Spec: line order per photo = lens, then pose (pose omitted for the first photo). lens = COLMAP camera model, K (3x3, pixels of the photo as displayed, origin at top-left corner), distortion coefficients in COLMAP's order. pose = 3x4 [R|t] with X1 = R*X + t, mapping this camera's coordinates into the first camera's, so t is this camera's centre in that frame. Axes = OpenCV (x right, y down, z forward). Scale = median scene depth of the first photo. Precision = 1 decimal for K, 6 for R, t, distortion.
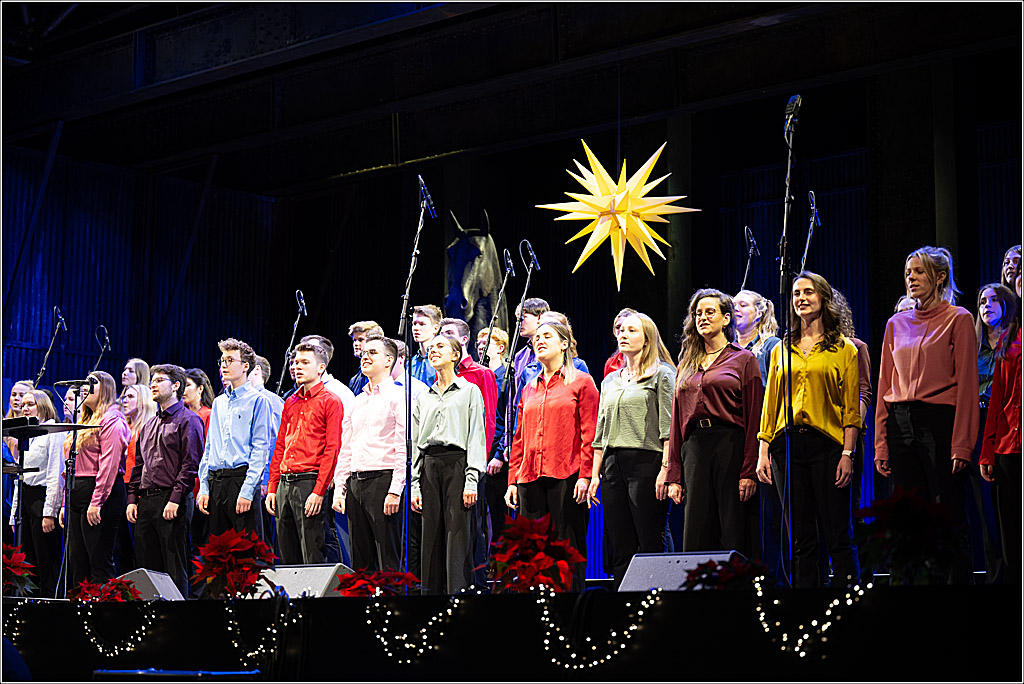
lens RADIAL K [[2064.3, 0, 512.0], [0, 2064.3, 342.0], [0, 0, 1]] dist [-0.021437, -0.212551]
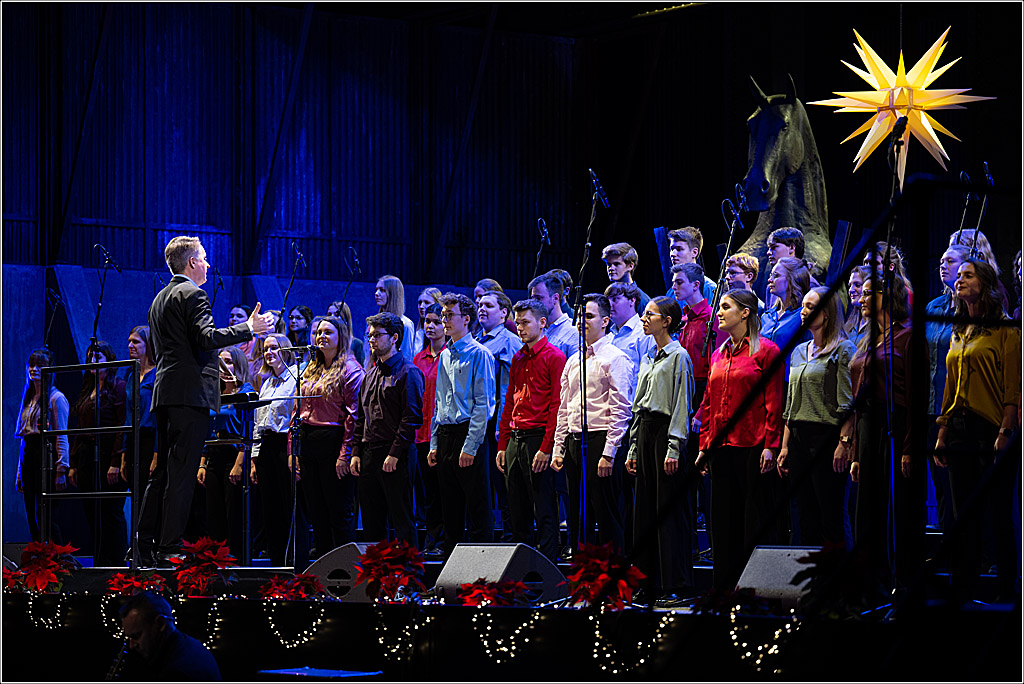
lens RADIAL K [[3114.0, 0, 512.0], [0, 3114.0, 342.0], [0, 0, 1]] dist [0.220385, 0.029322]
pose [[0.980145, -0.024519, -0.196762, 0.152200], [0.044450, 0.994240, 0.097523, -0.101279], [0.193238, -0.104333, 0.975589, -0.374197]]
